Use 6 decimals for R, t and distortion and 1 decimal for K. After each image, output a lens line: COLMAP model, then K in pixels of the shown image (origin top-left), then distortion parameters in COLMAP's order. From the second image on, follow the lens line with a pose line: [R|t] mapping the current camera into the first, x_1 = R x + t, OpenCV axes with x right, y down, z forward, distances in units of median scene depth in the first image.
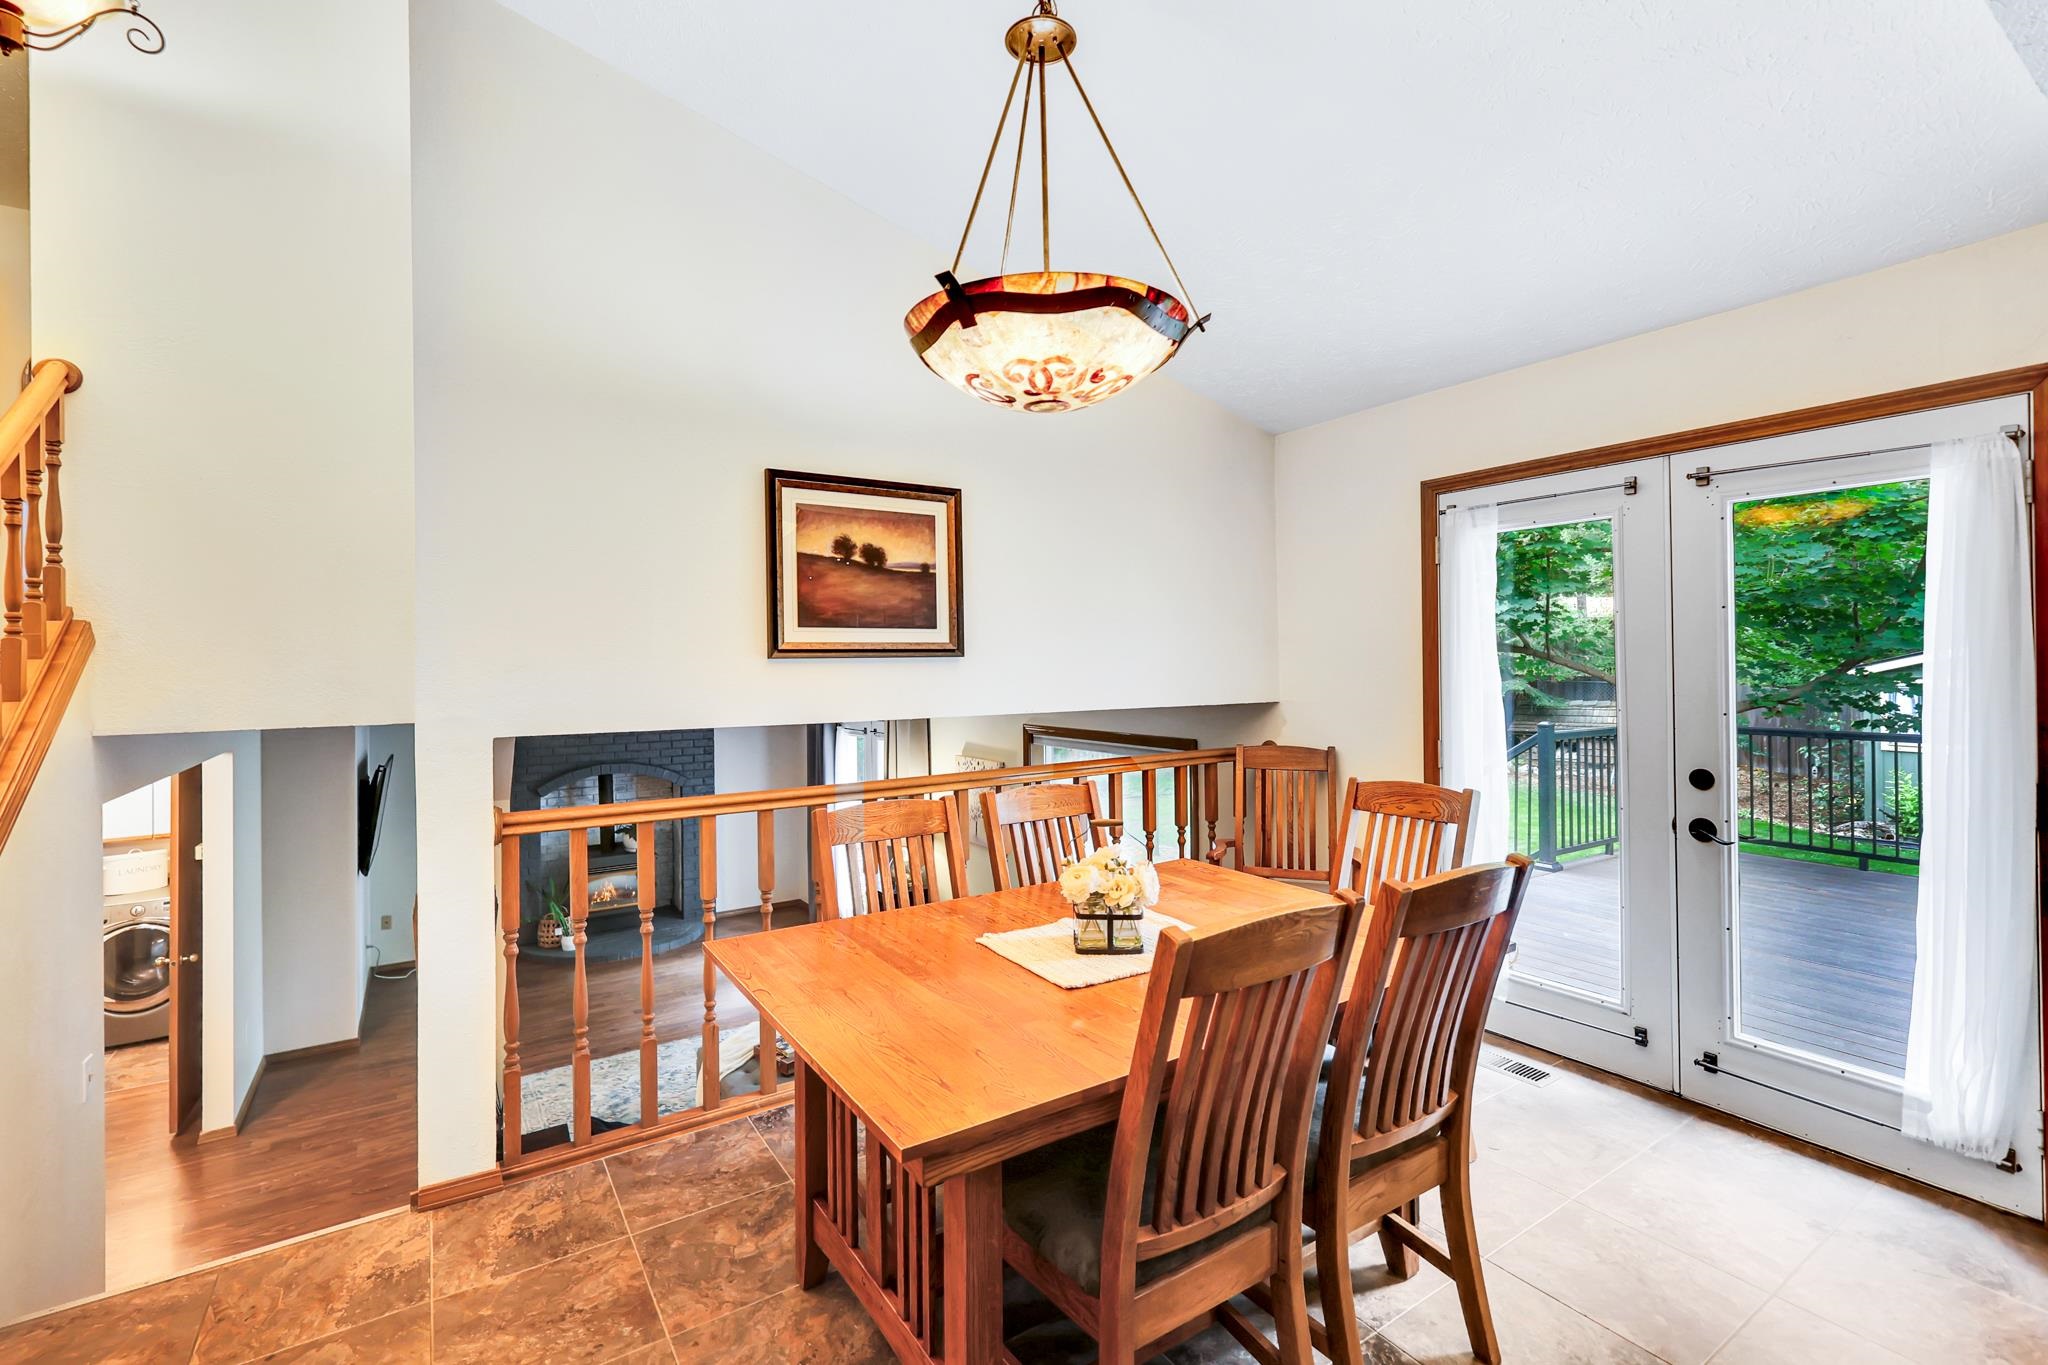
lens RADIAL K [[894.2, 0, 1027.7], [0, 894.2, 666.5], [0, 0, 1]] dist [0.012696, 0.000672]
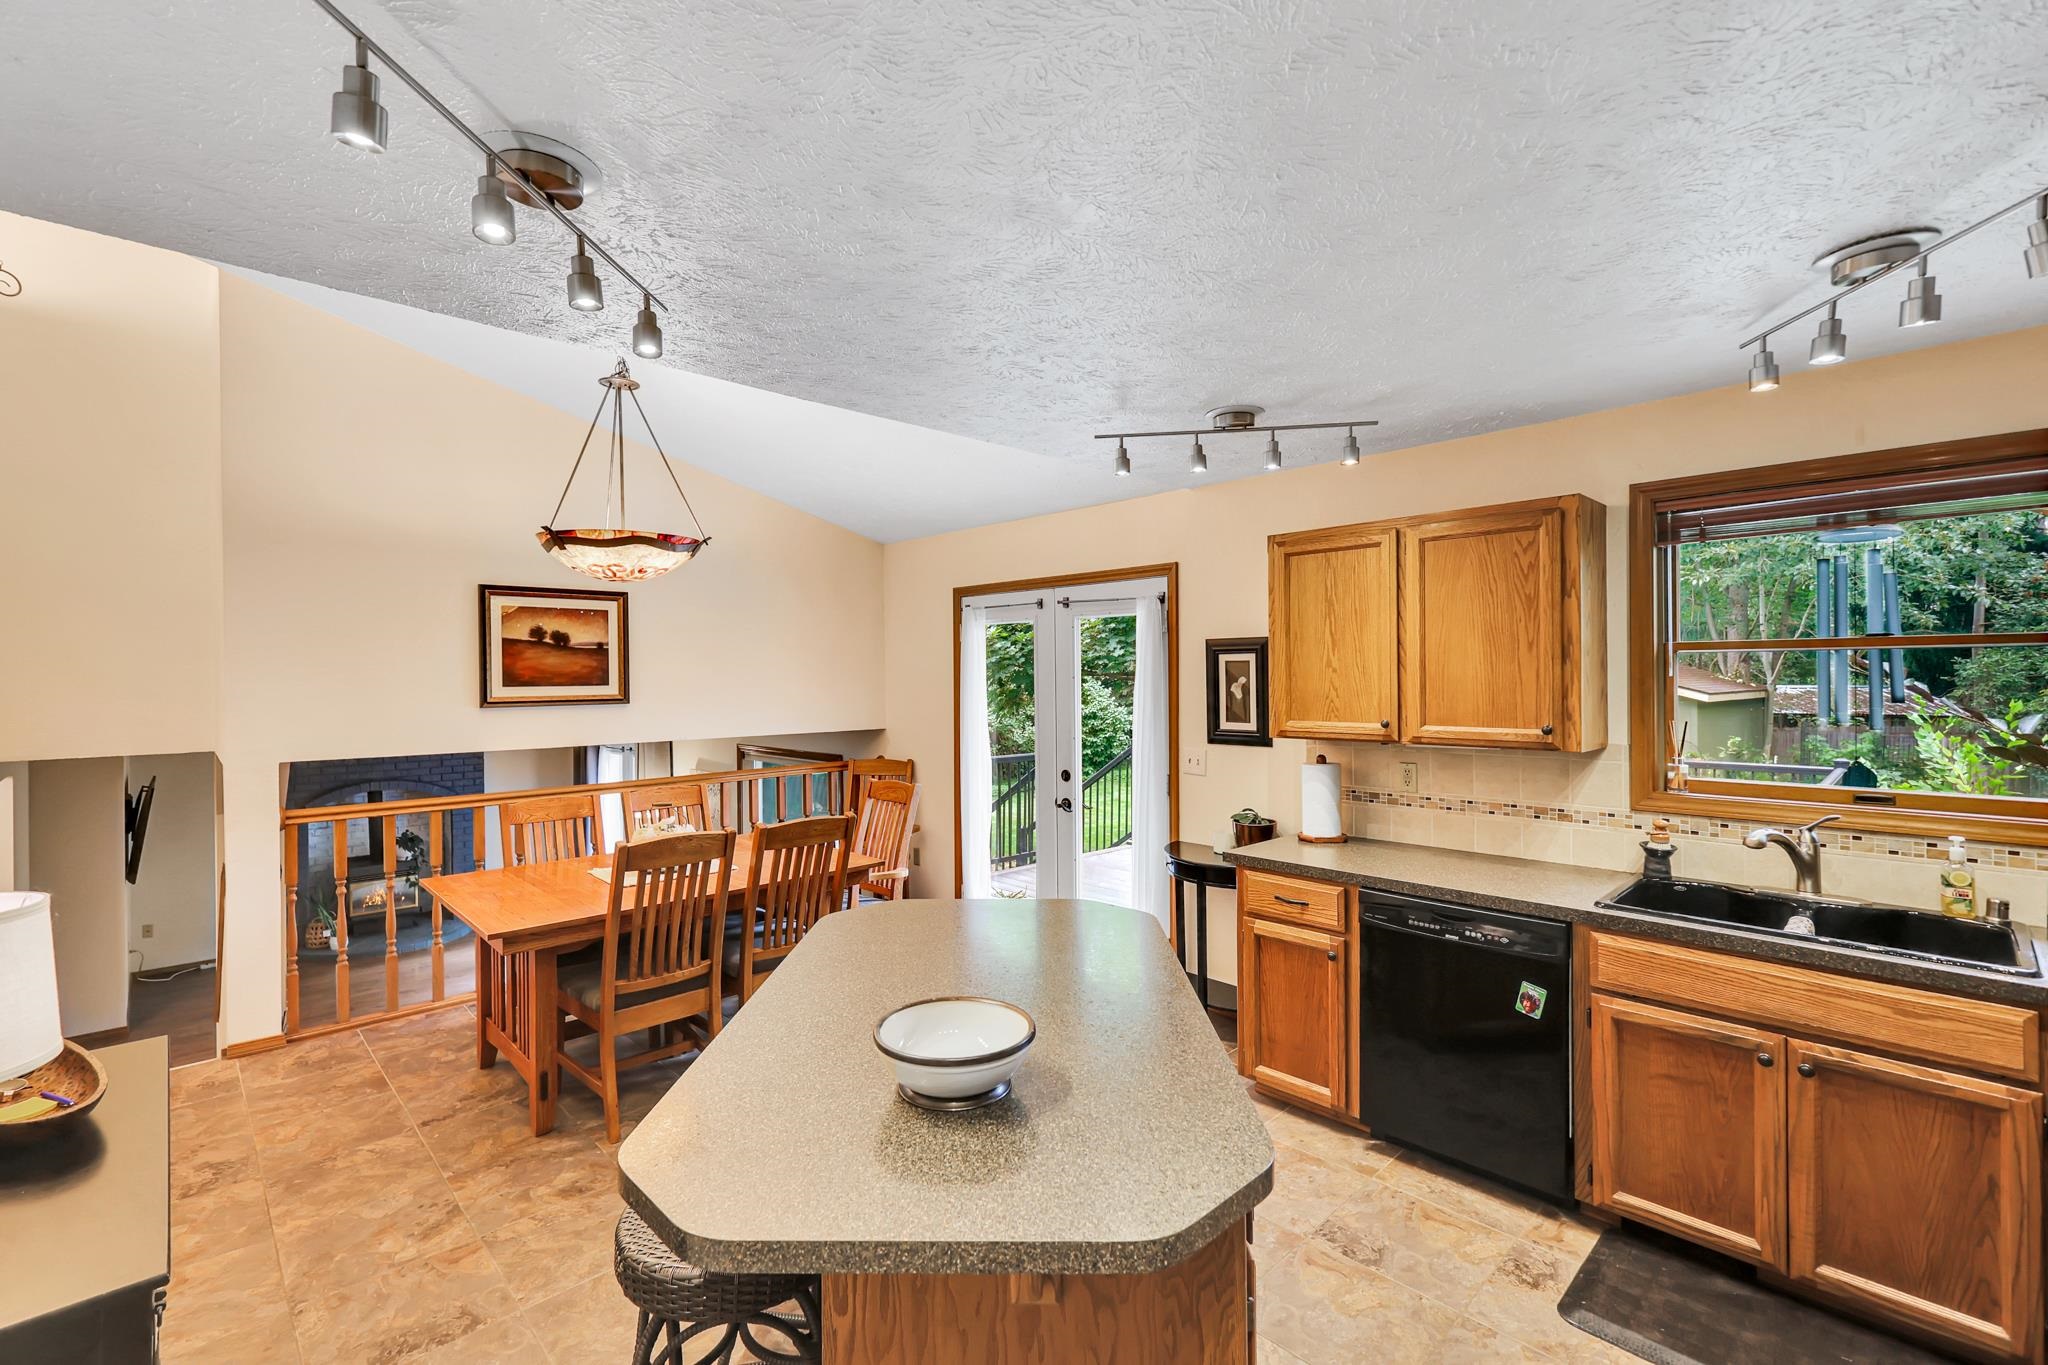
lens RADIAL K [[894.2, 0, 1020.7], [0, 894.2, 681.3], [0, 0, 1]] dist [0.012696, 0.000672]
pose [[0.984969, 0.002221, 0.172716, 0.344398], [-0.002785, 0.999992, 0.003021, -0.059587], [-0.172708, -0.003457, 0.984967, -0.653729]]
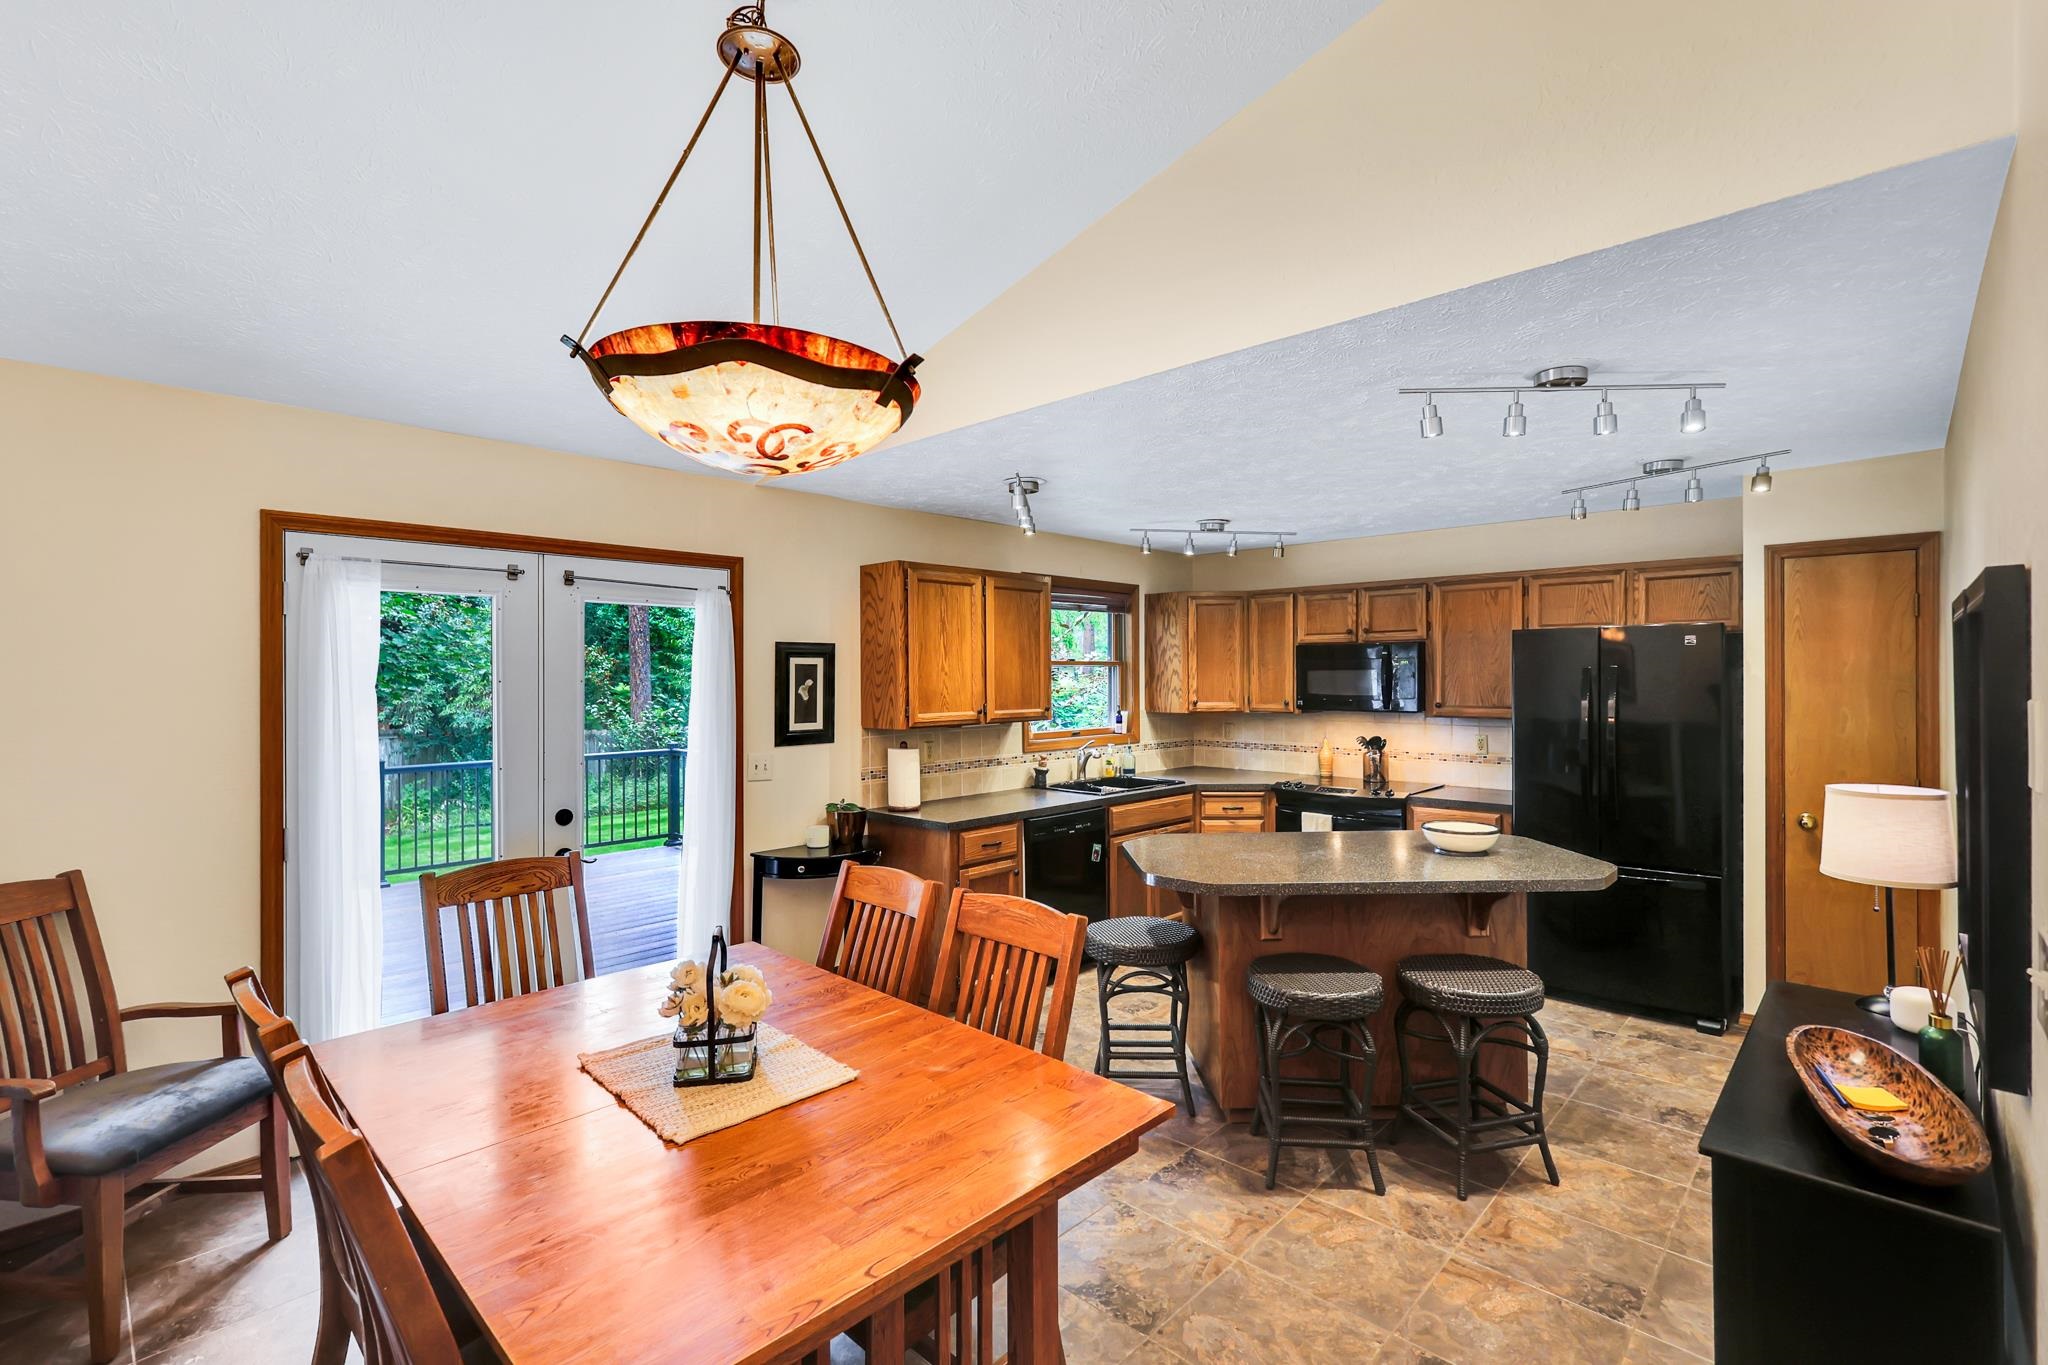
lens RADIAL K [[894.2, 0, 1031.4], [0, 894.2, 685.0], [0, 0, 1]] dist [0.012696, 0.000672]
pose [[-0.195545, 0.013188, 0.980606, -0.586512], [0.018767, 0.999777, -0.009704, -0.032895], [-0.980515, 0.016505, -0.195749, 0.577287]]
